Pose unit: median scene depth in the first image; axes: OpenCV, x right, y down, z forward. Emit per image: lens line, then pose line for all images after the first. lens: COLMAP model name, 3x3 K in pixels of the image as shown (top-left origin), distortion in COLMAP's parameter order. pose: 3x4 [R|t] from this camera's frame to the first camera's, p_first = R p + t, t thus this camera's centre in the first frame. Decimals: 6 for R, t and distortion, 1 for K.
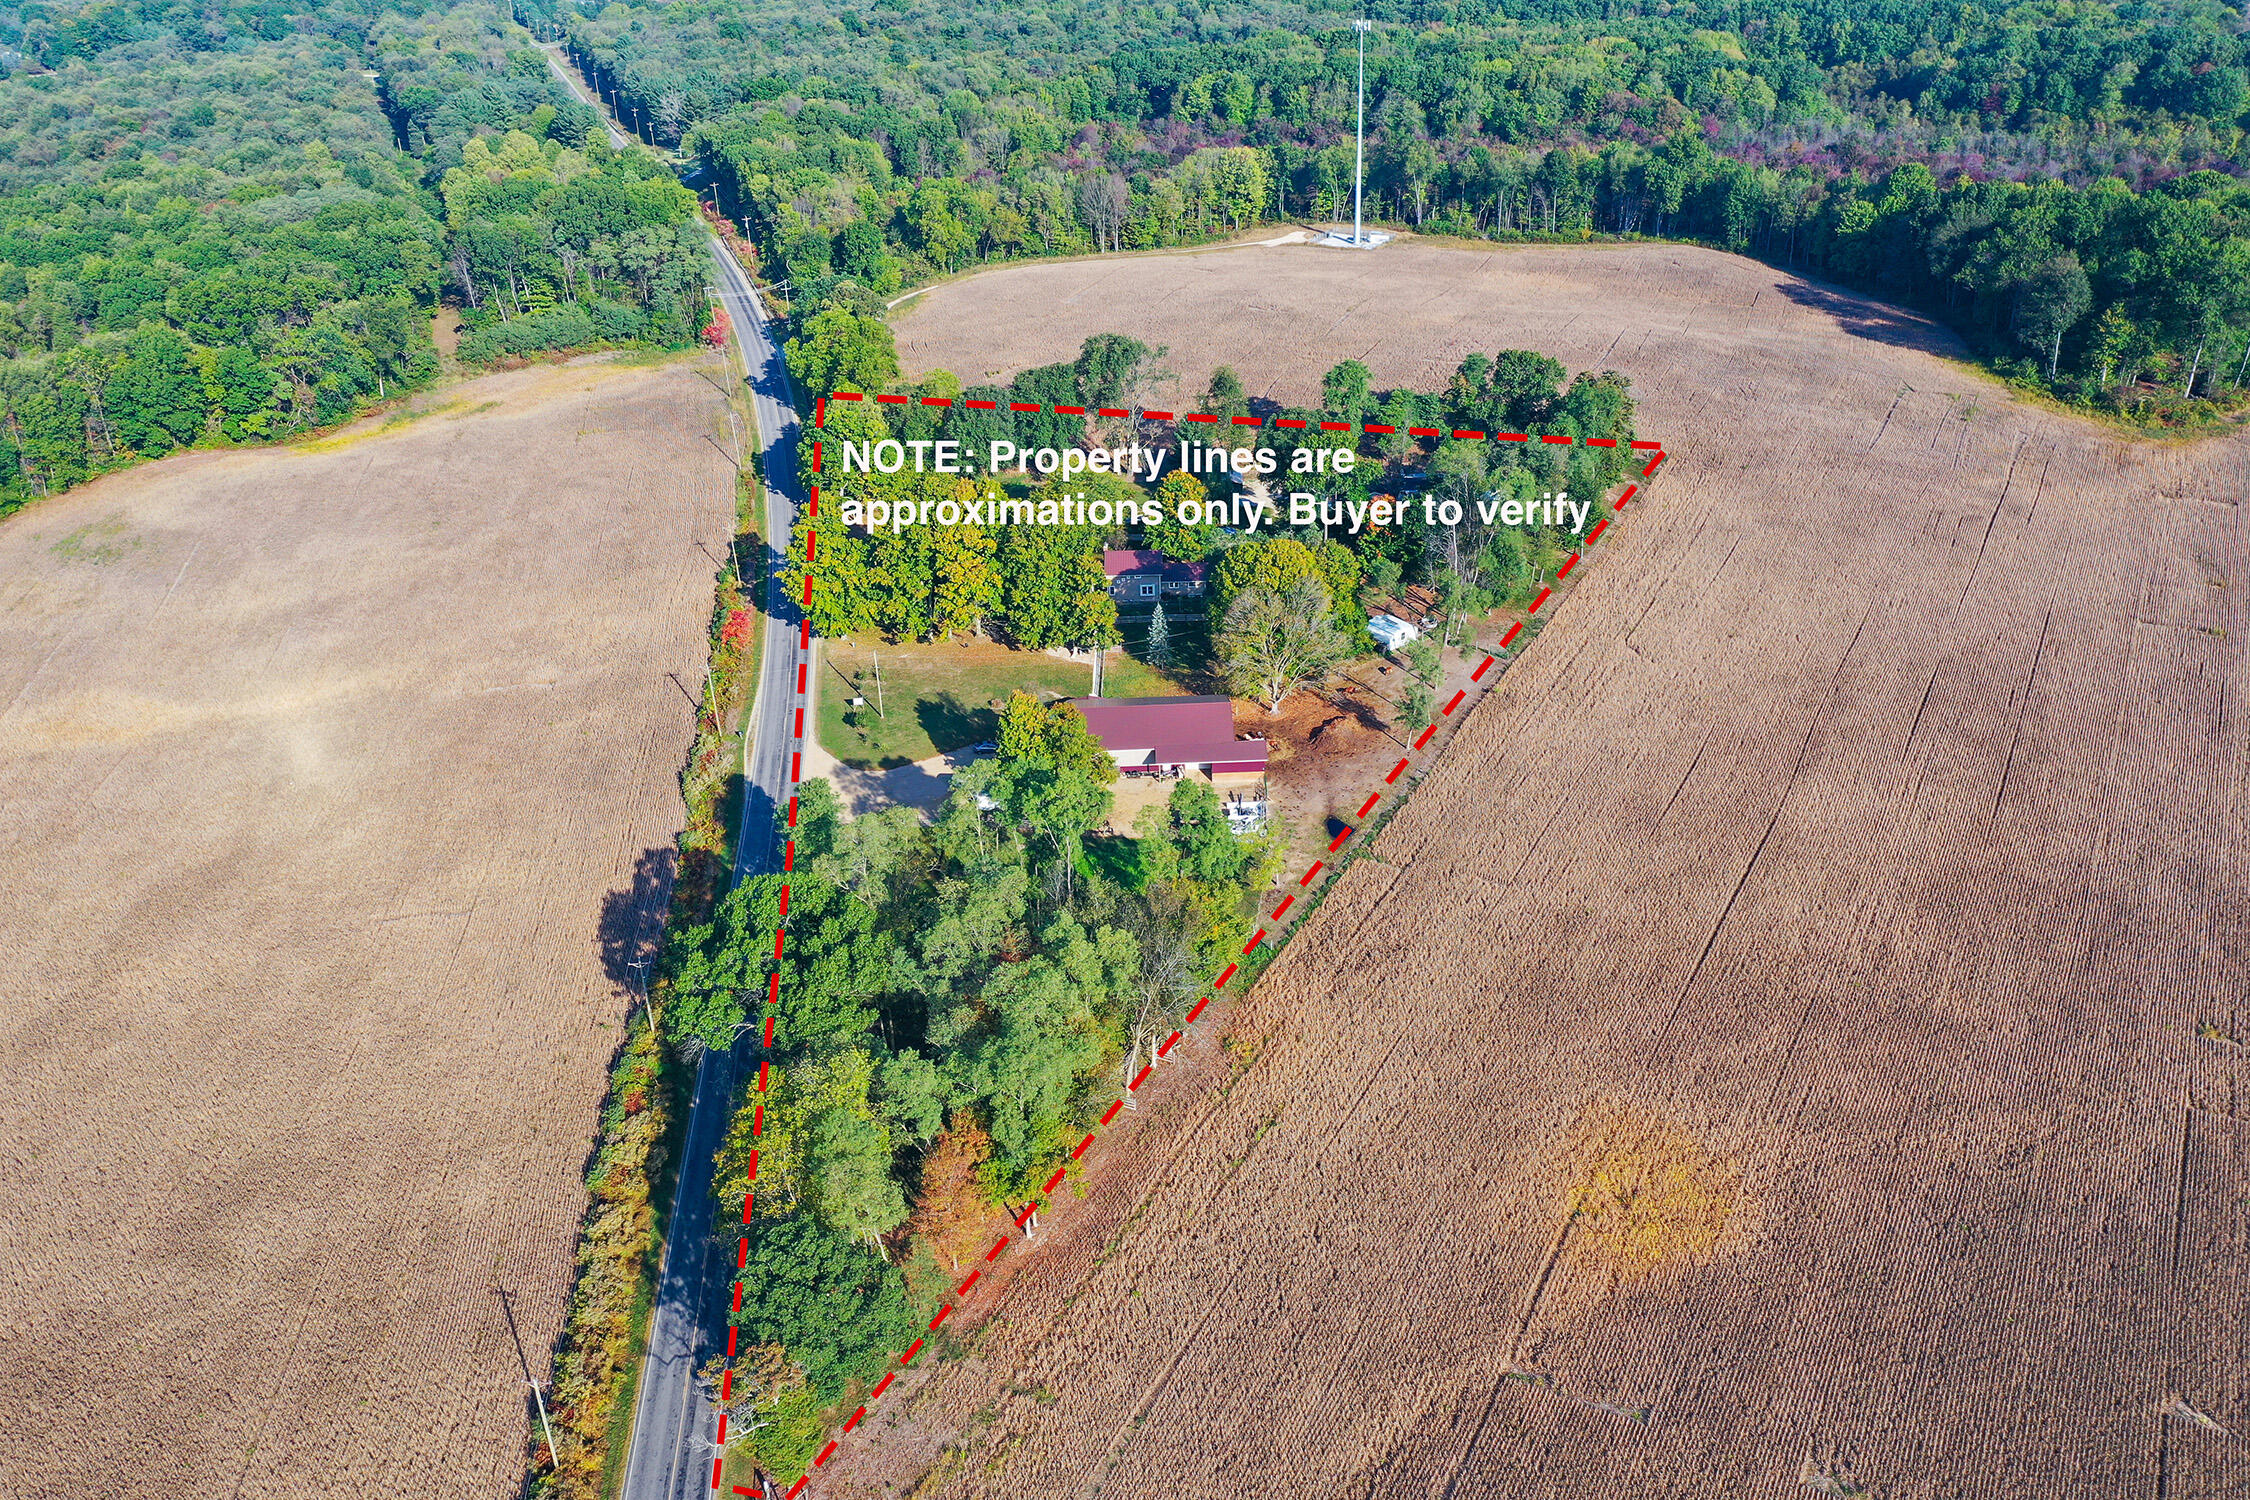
lens RADIAL K [[1799.8, 0, 1127.1], [0, 1799.8, 749.1], [0, 0, 1]] dist [-0.002023, -0.000778]
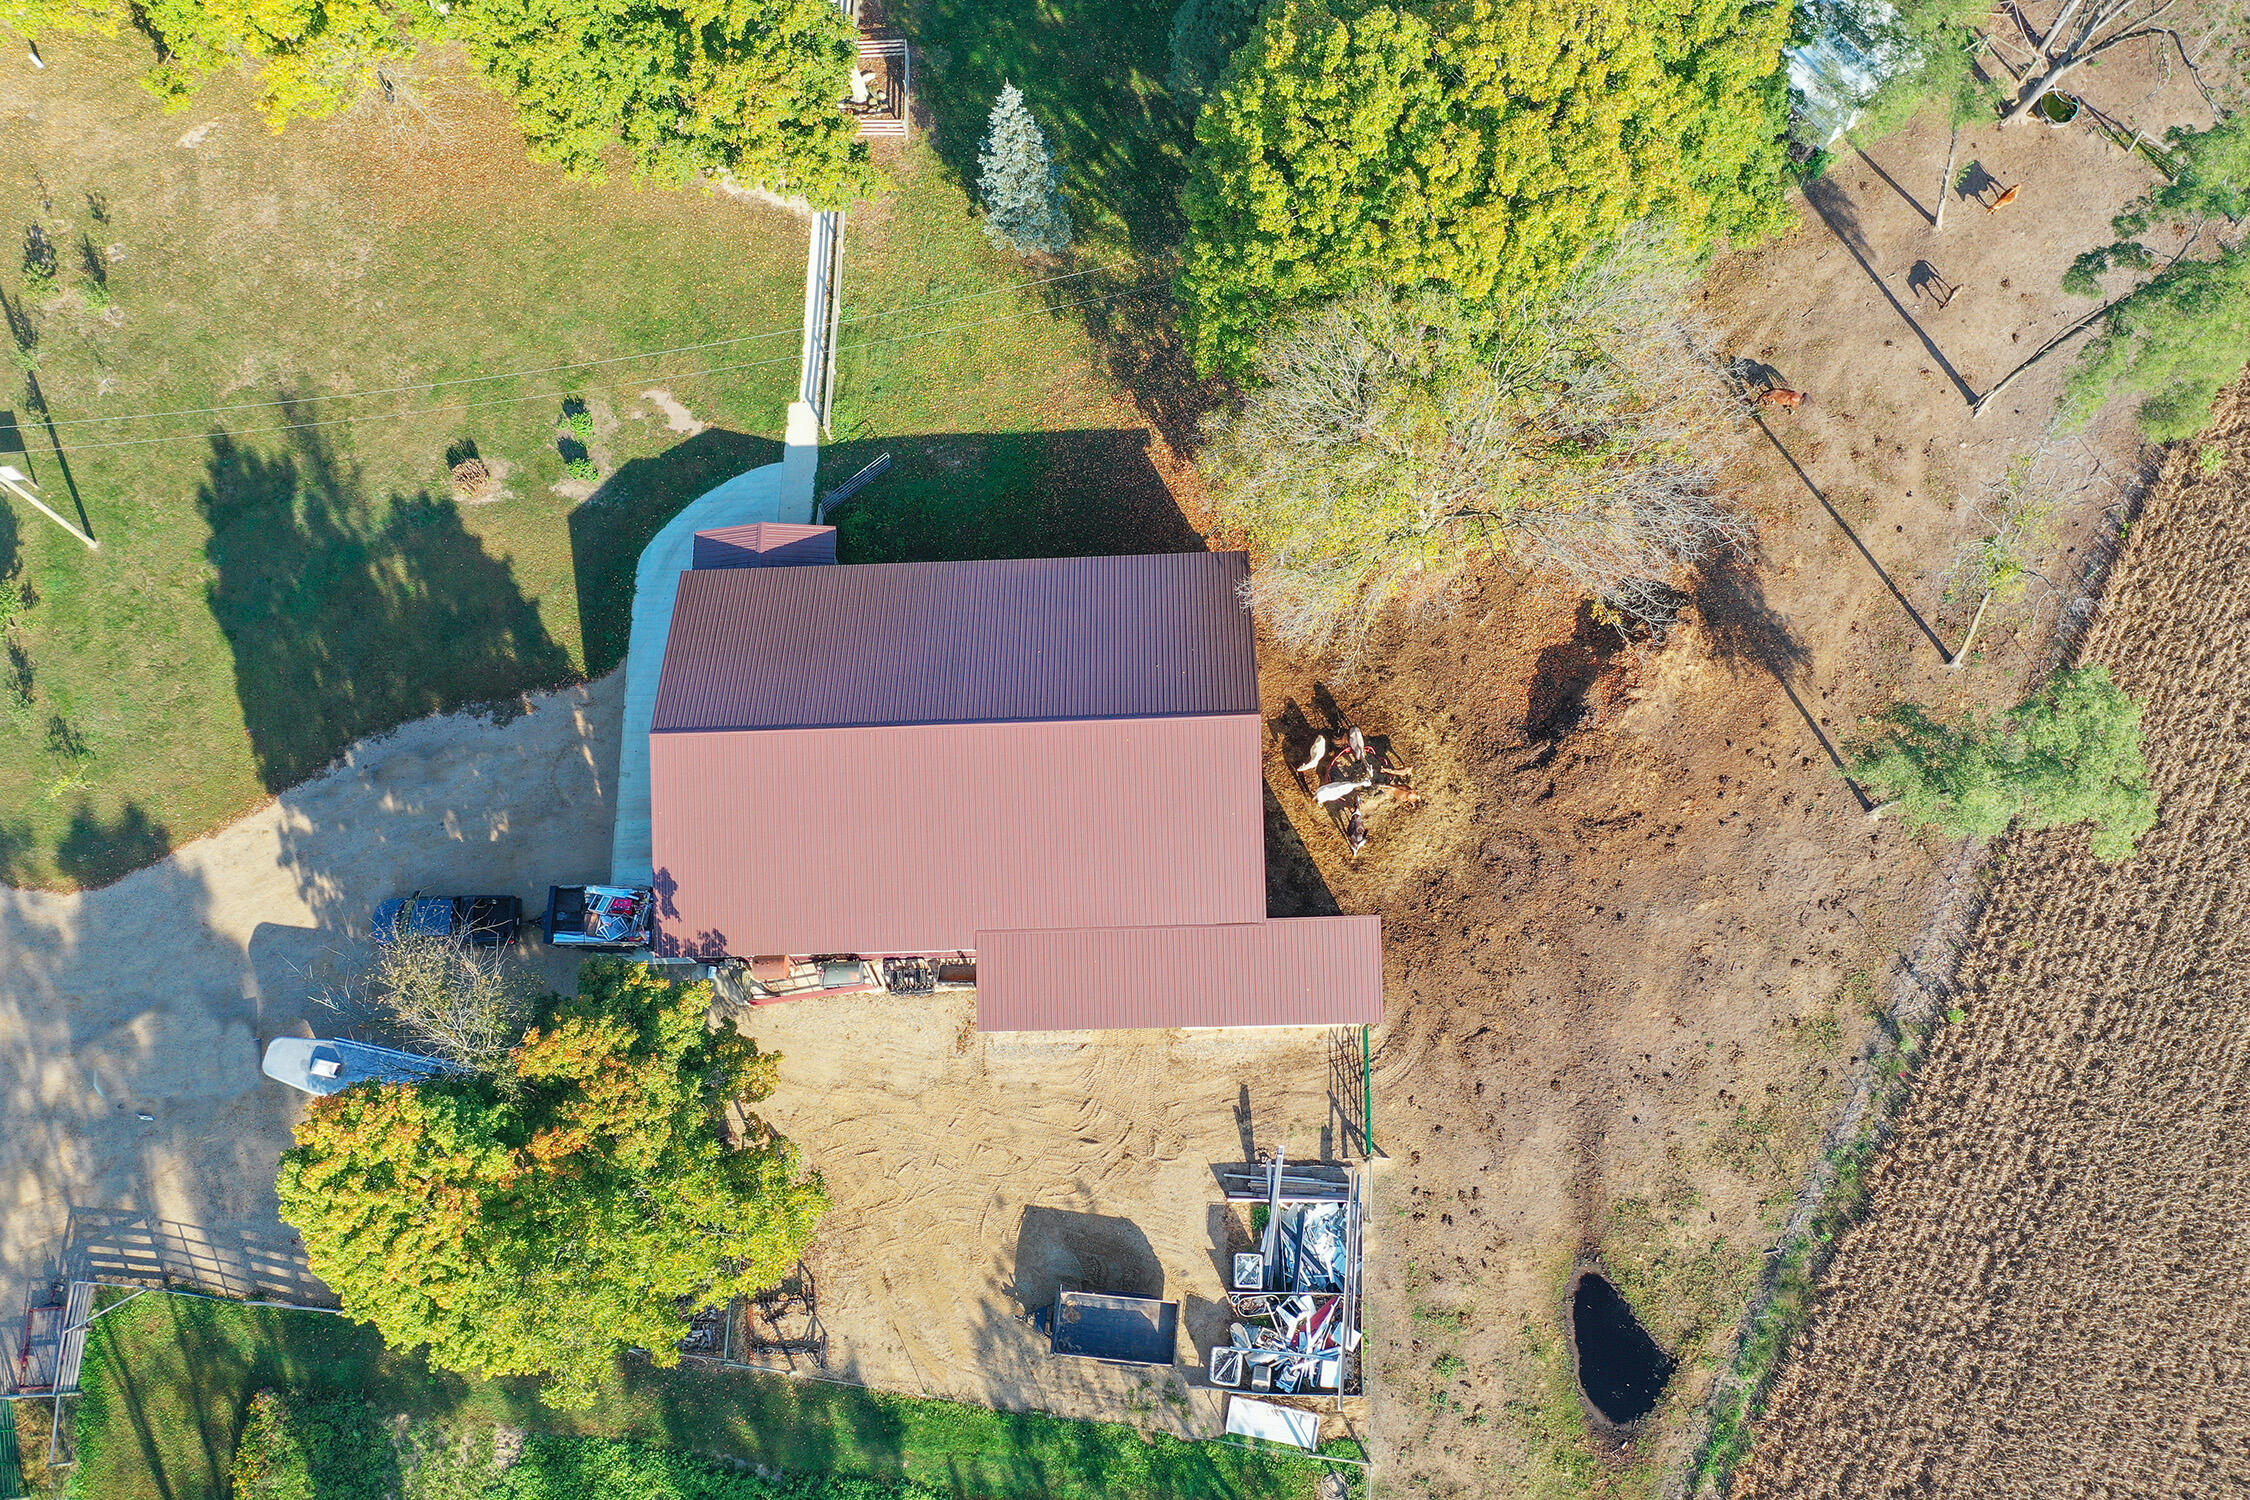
lens RADIAL K [[1799.8, 0, 1121.7], [0, 1799.8, 750.4], [0, 0, 1]] dist [-0.002023, -0.000778]
pose [[0.999927, 0.000611, -0.012055, 0.039693], [0.007809, 0.728862, 0.684616, -0.202578], [0.009205, -0.684661, 0.728804, 0.787926]]
